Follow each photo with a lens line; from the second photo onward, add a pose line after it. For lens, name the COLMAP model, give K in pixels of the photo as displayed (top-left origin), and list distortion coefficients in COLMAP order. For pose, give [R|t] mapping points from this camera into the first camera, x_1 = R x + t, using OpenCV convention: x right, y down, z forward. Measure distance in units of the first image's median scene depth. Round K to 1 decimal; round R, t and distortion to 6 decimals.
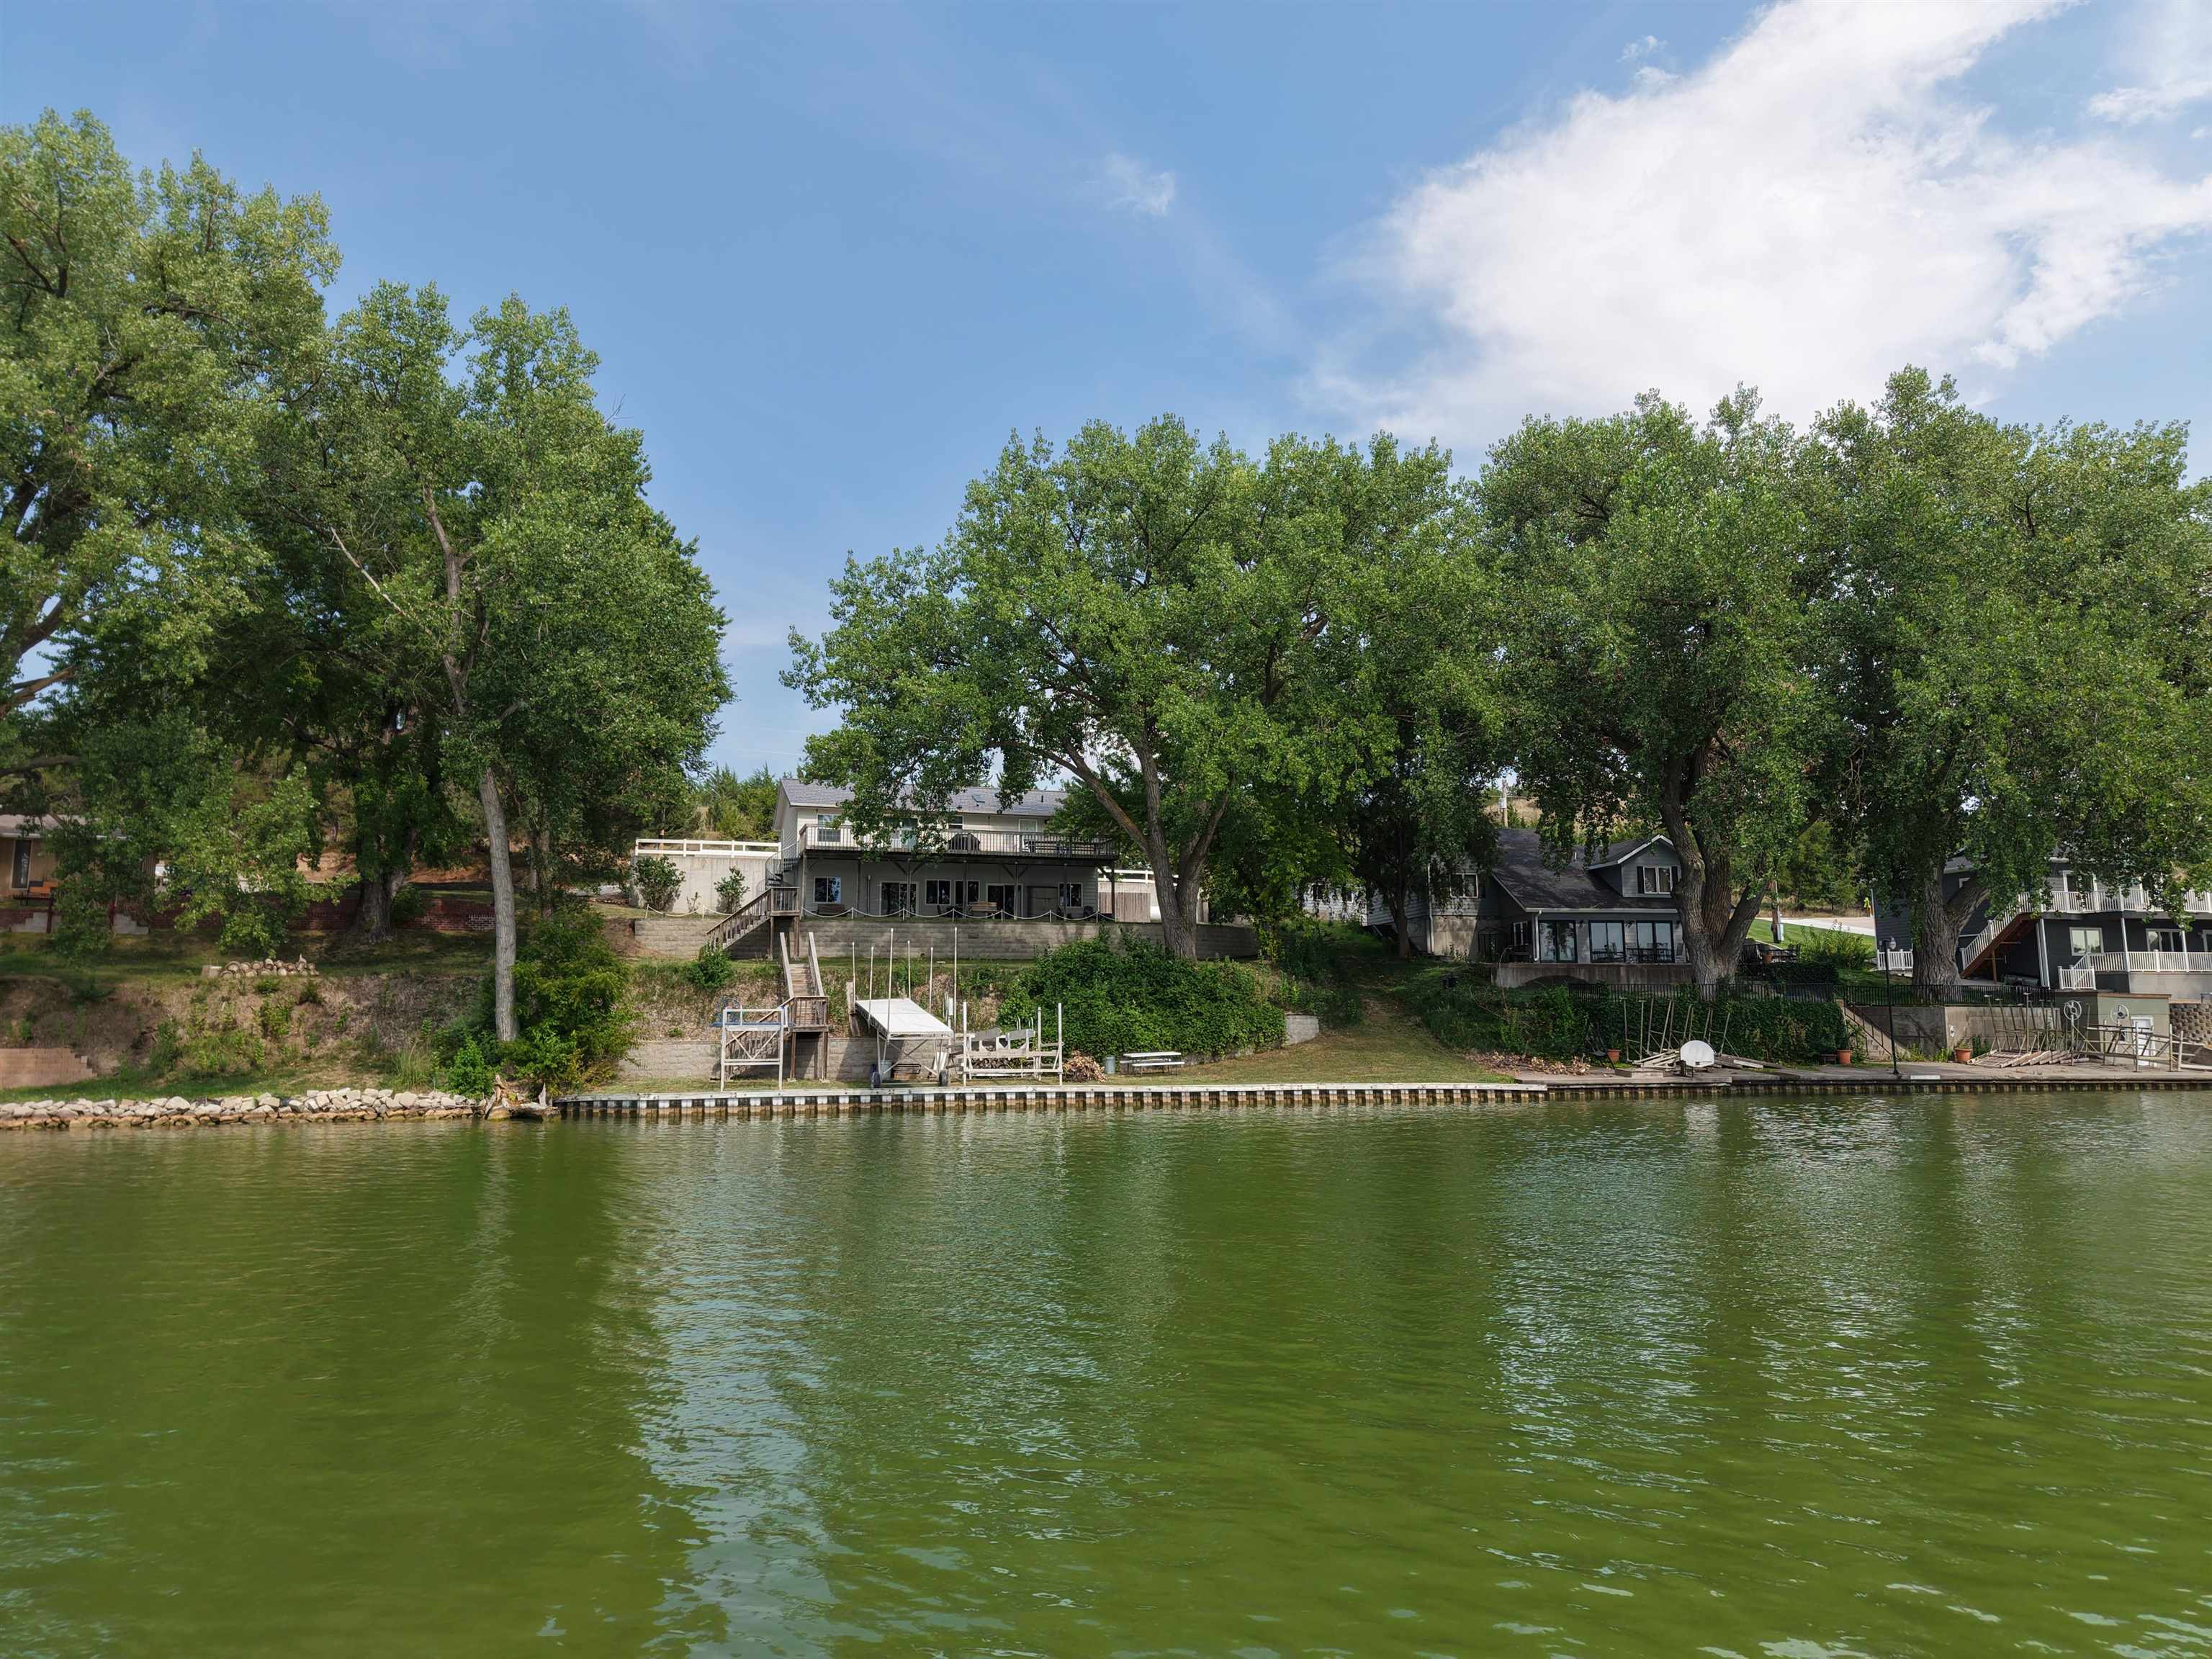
lens RADIAL K [[1493.3, 0, 1092.9], [0, 1493.3, 826.7], [0, 0, 1]] dist [0.000452, -0.005721]
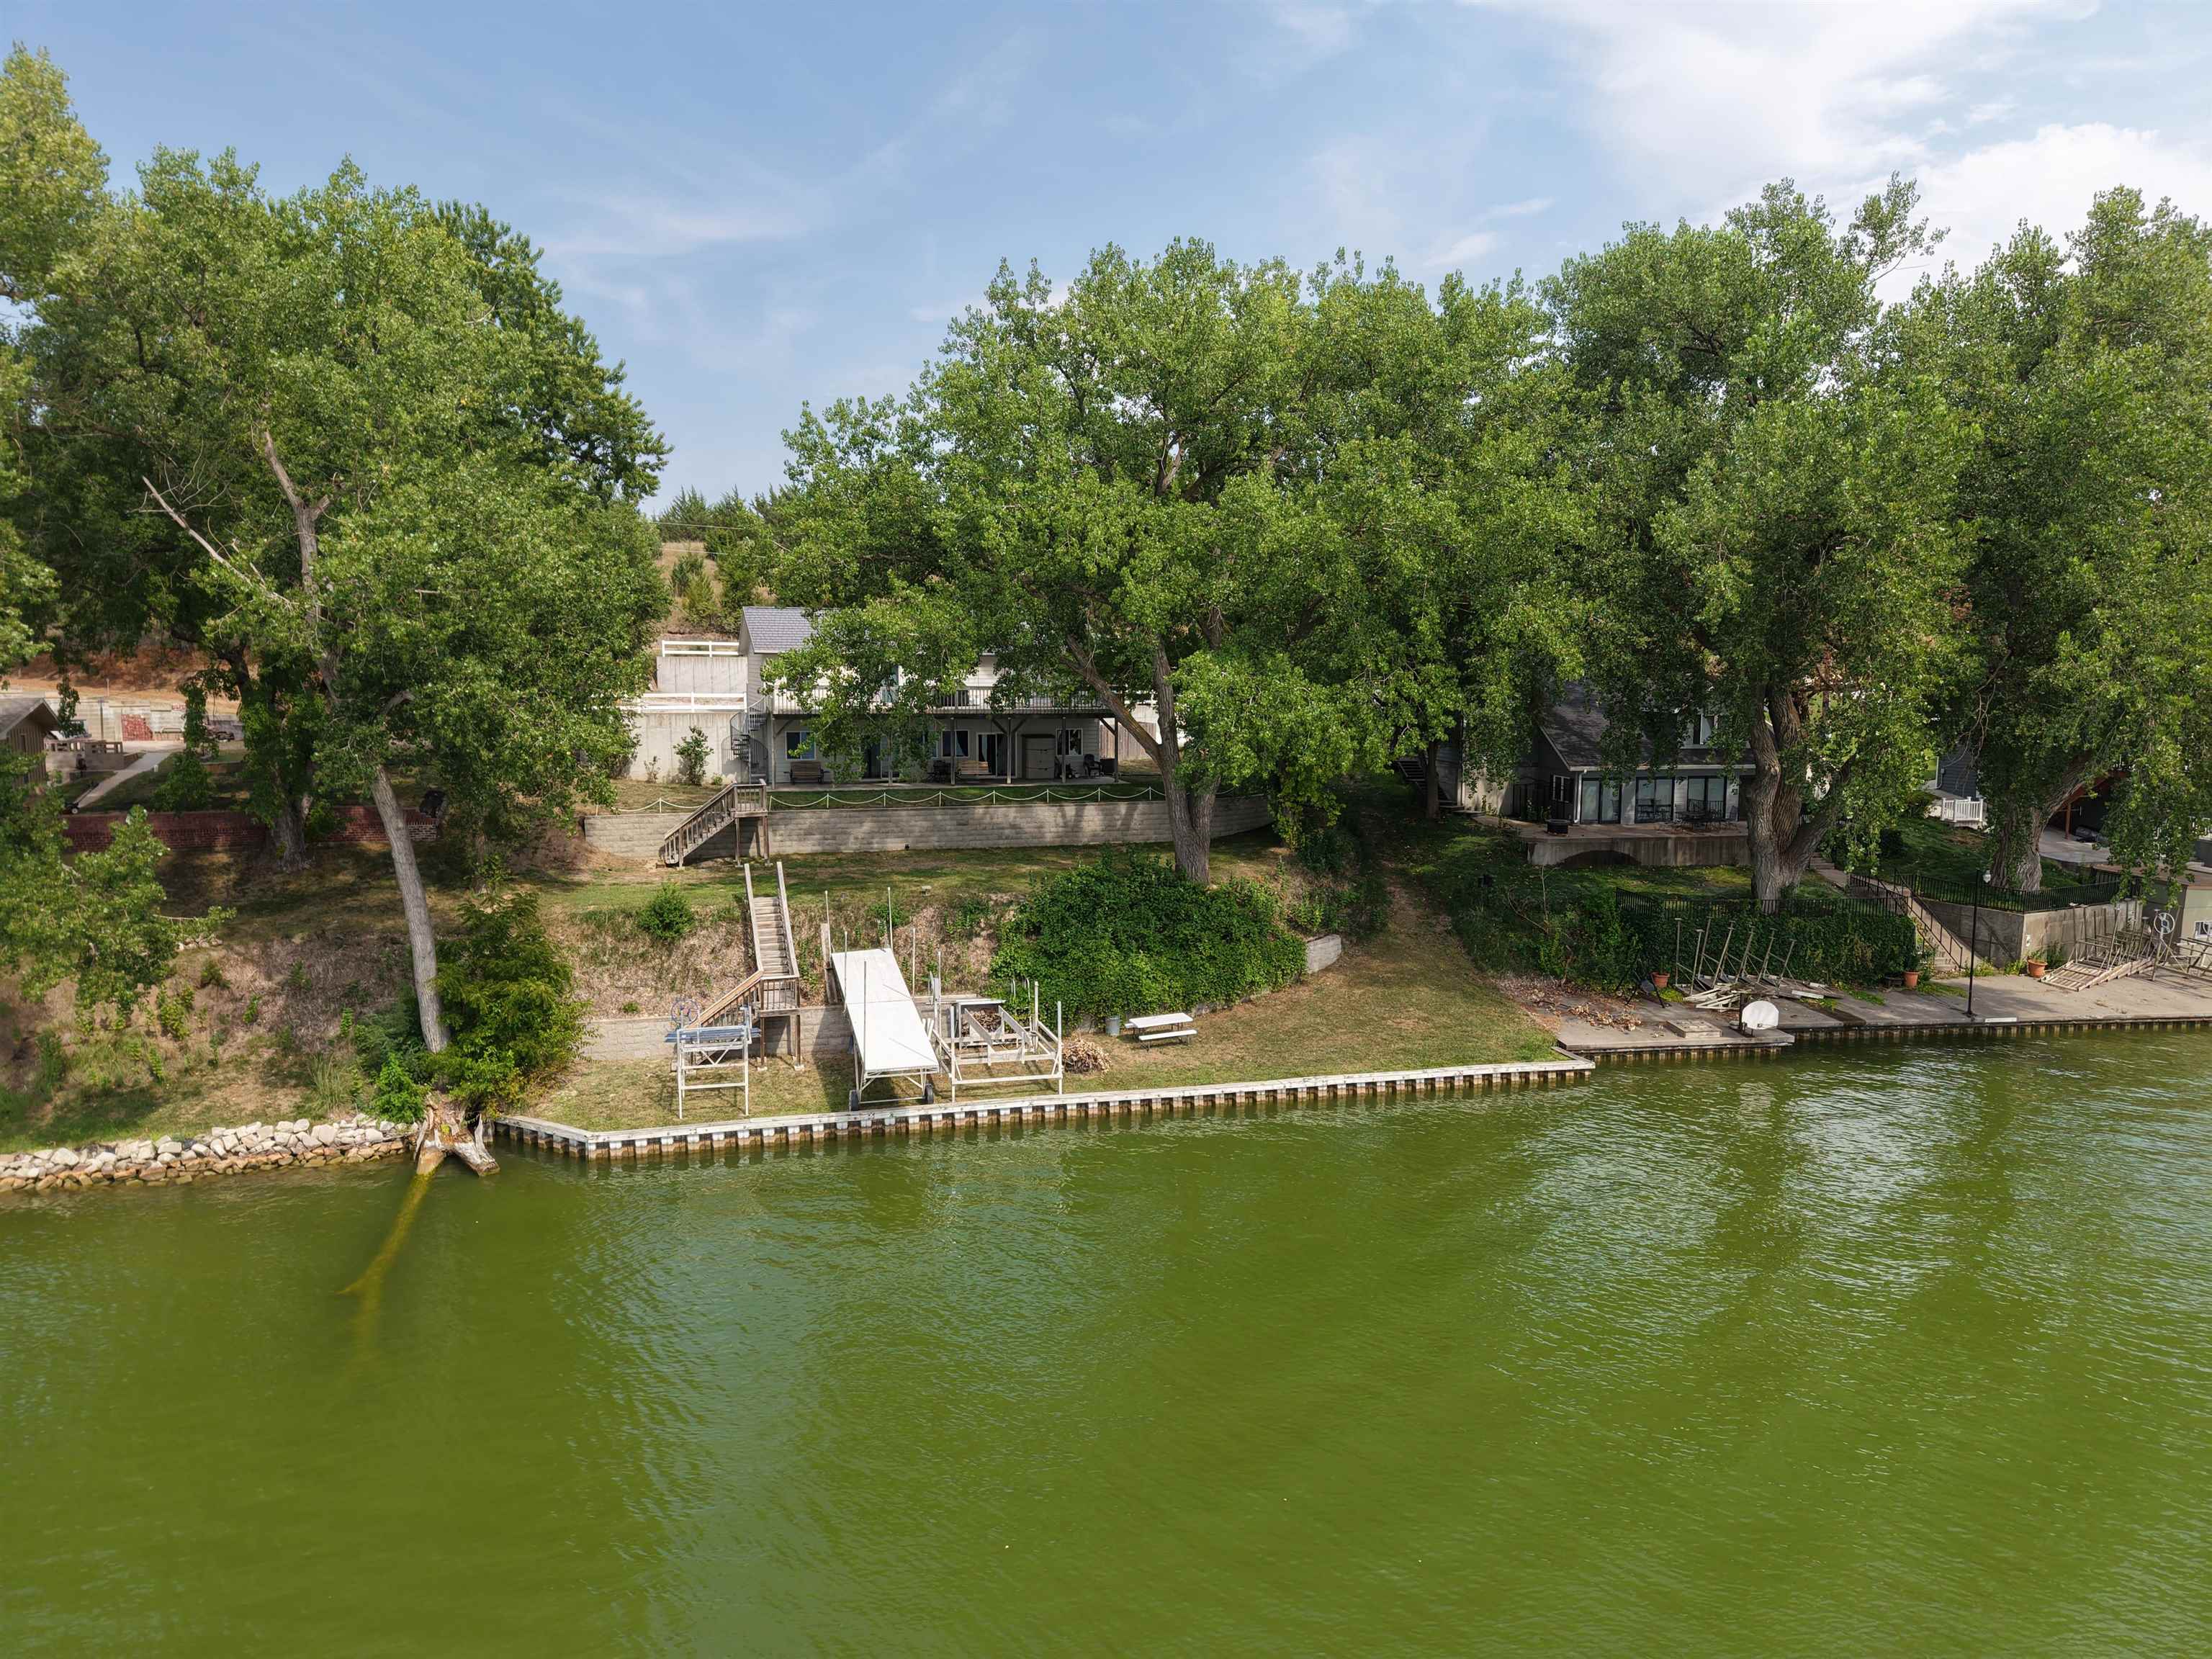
lens RADIAL K [[1493.3, 0, 1092.9], [0, 1493.3, 826.7], [0, 0, 1]] dist [0.000452, -0.005721]
pose [[0.999965, 0.006919, 0.004748, -0.006424], [-0.007883, 0.968515, 0.248829, -0.180781], [-0.002877, -0.248858, 0.968536, 0.149216]]
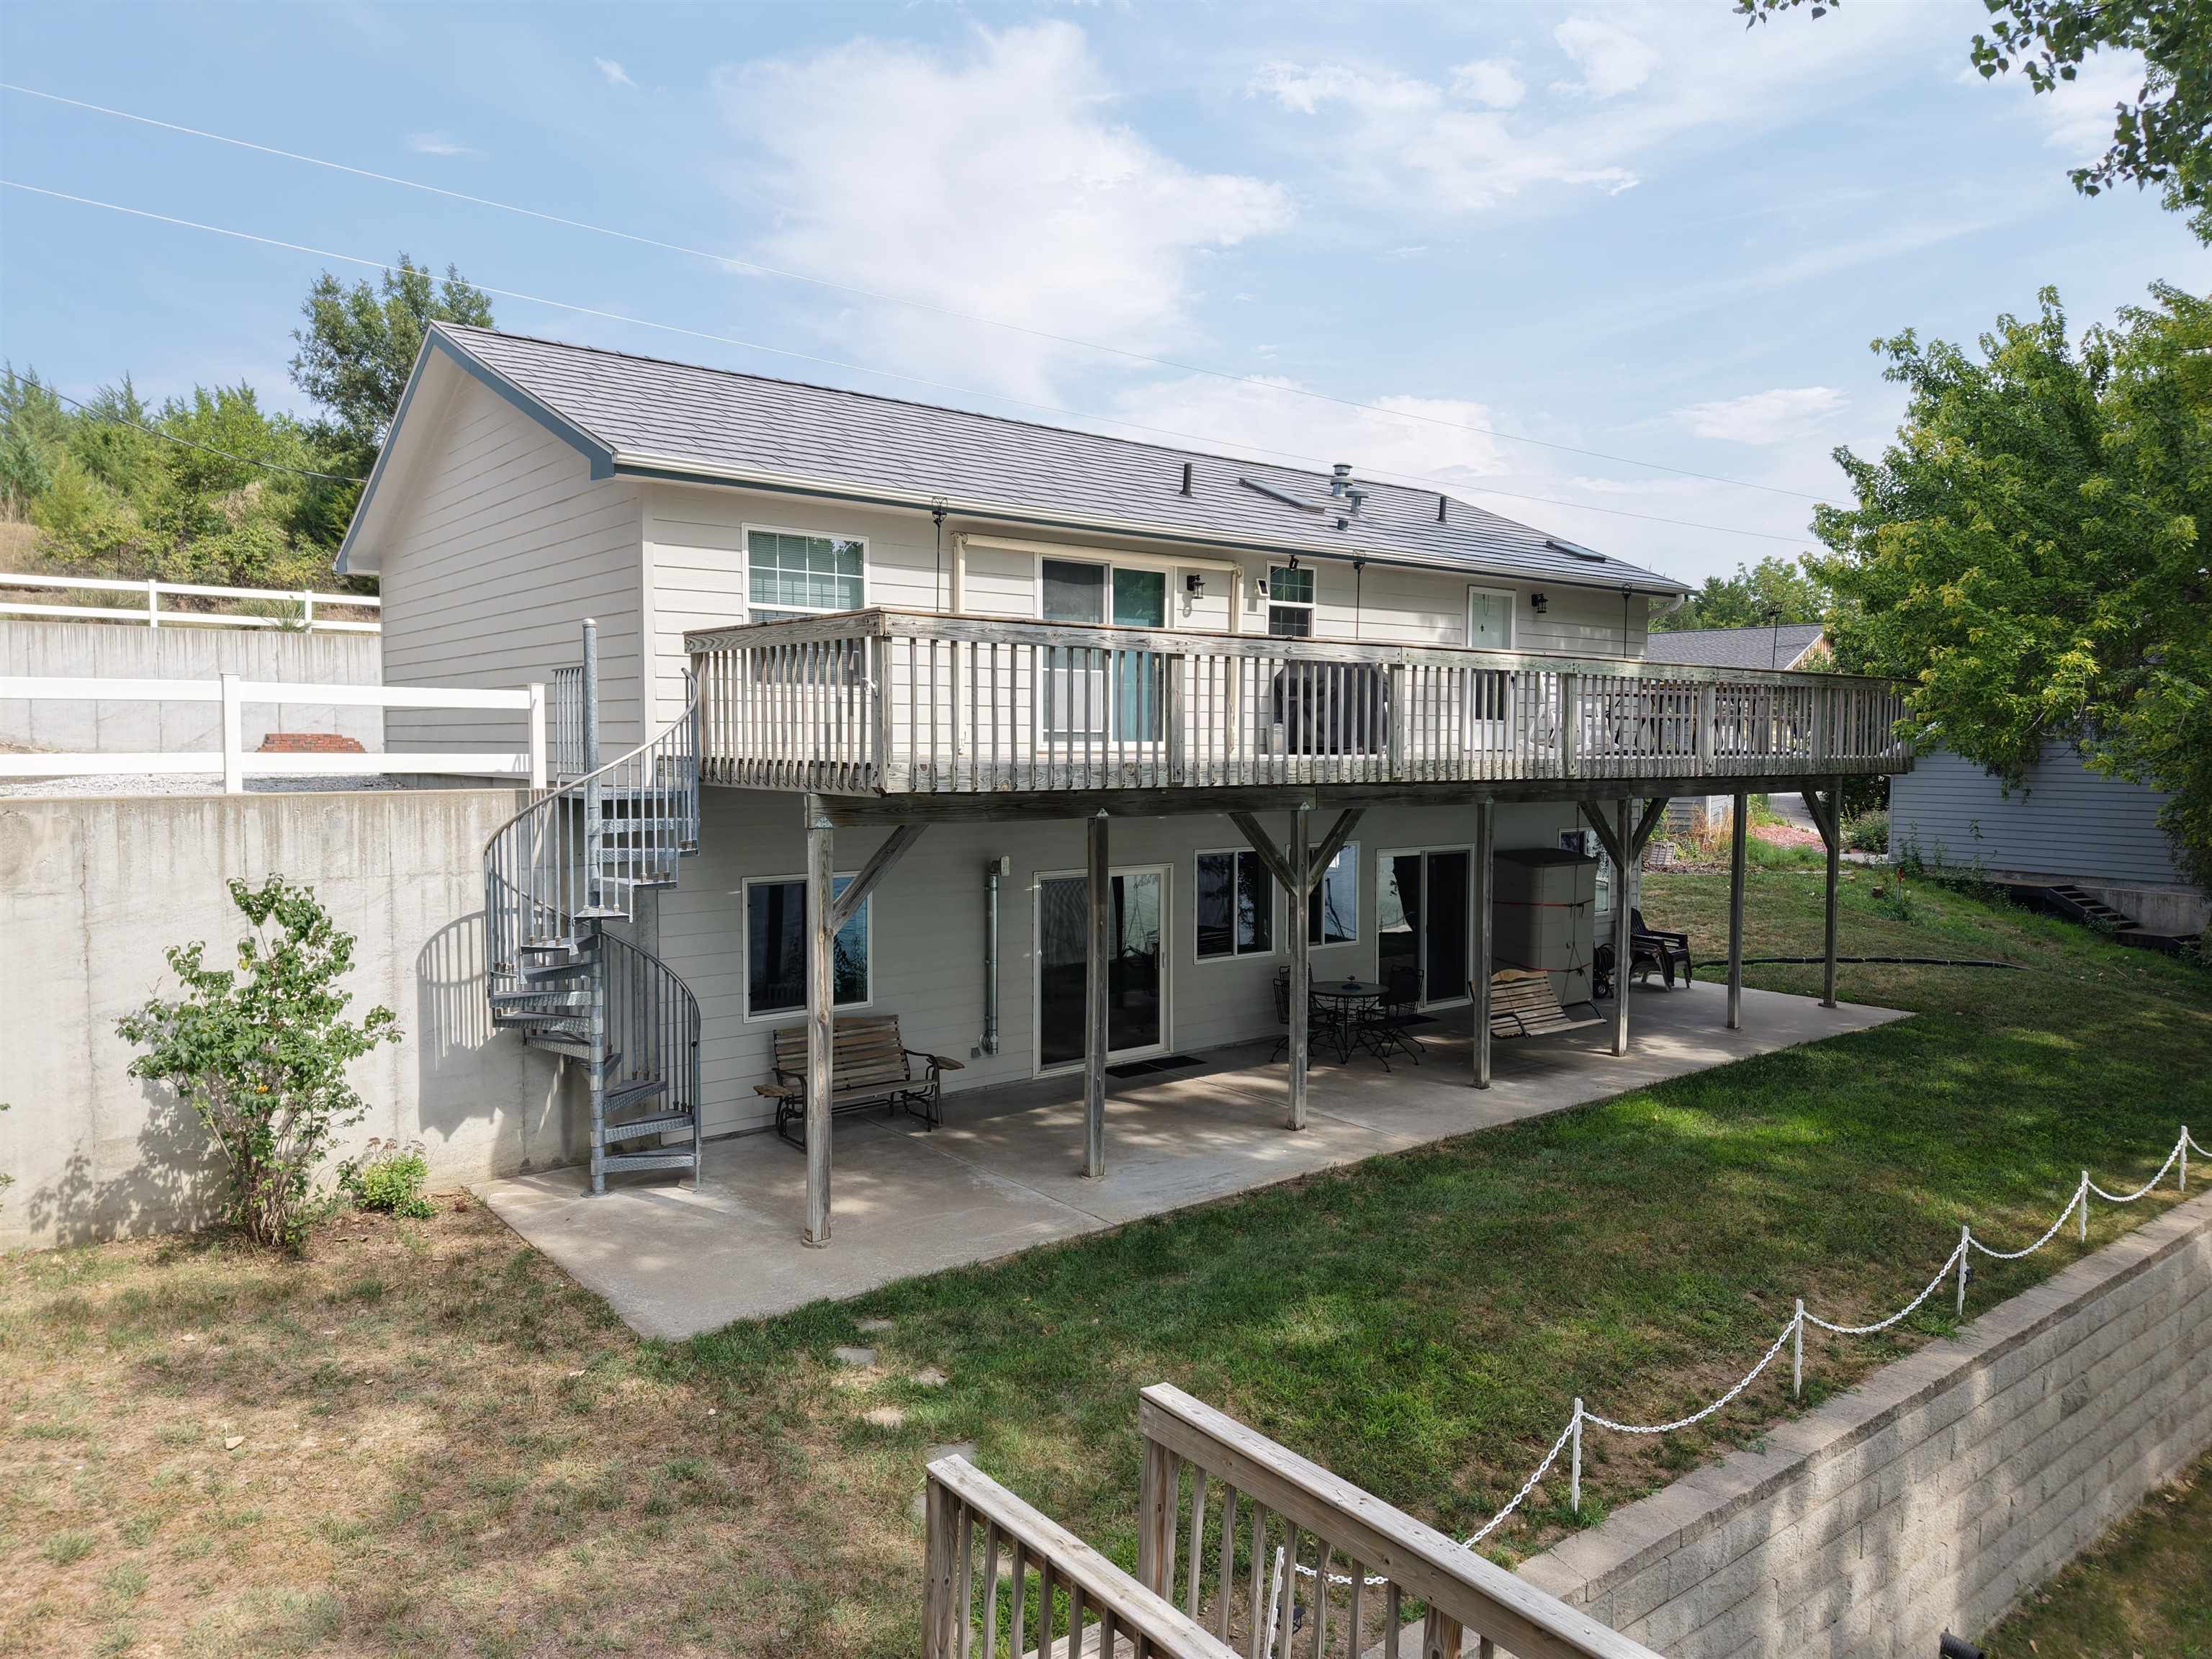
lens RADIAL K [[1477.2, 0, 1079.9], [0, 1477.2, 830.8], [0, 0, 1]] dist [0.007225, -0.000765]
pose [[0.929651, -0.017074, 0.368046, -0.285651], [-0.056602, 0.980449, 0.188457, -0.010901], [-0.364068, -0.196031, 0.910509, 1.094170]]
